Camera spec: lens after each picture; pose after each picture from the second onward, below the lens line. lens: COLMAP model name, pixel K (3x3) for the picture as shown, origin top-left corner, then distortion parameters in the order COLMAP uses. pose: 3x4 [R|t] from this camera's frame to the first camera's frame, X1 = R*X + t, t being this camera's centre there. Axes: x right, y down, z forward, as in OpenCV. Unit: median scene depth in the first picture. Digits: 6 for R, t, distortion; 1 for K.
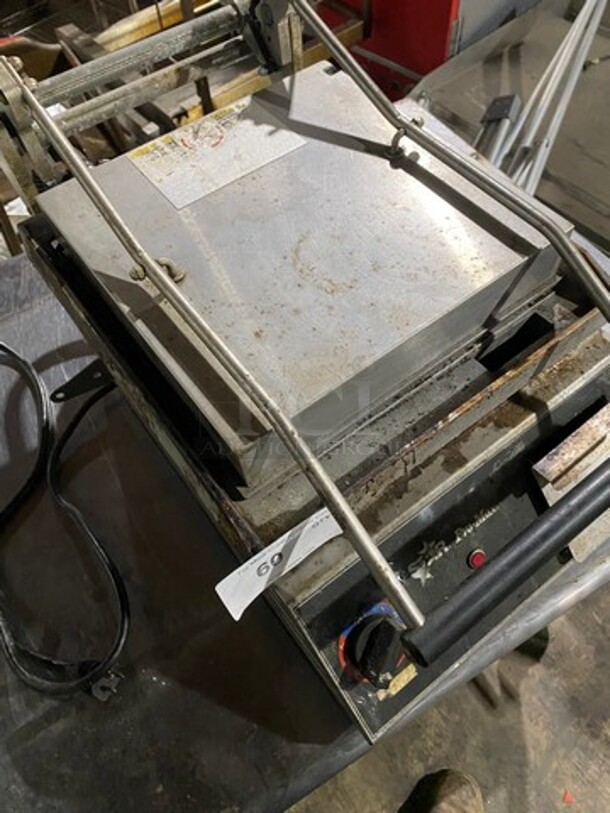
lens RADIAL K [[616.0, 0, 305.0], [0, 616.0, 406.5], [0, 0, 1]] dist [-0.000978, -0.015054]
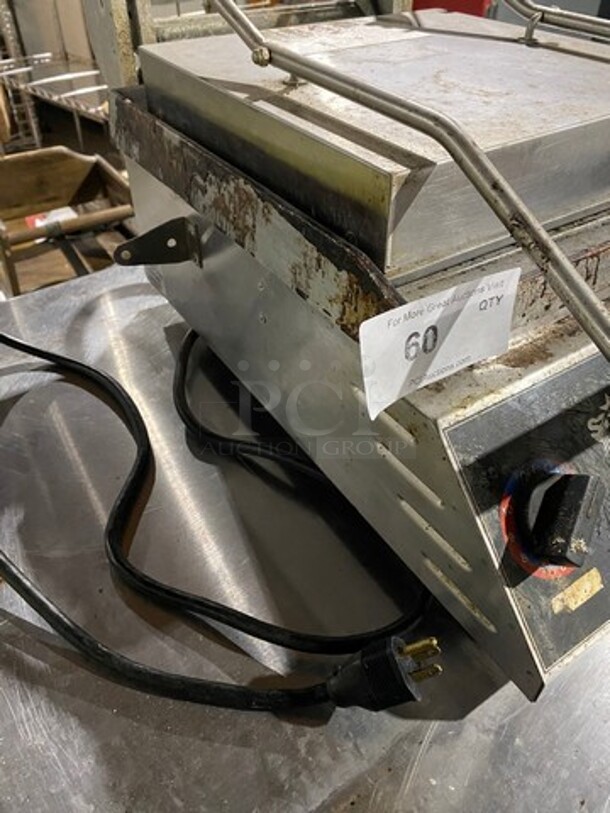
lens RADIAL K [[616.0, 0, 305.0], [0, 616.0, 406.5], [0, 0, 1]] dist [-0.000978, -0.015054]
pose [[0.995582, 0.093448, -0.009210, -0.151221], [-0.092268, 0.955343, -0.280724, 0.470772], [-0.017435, 0.280333, 0.959744, 0.322042]]
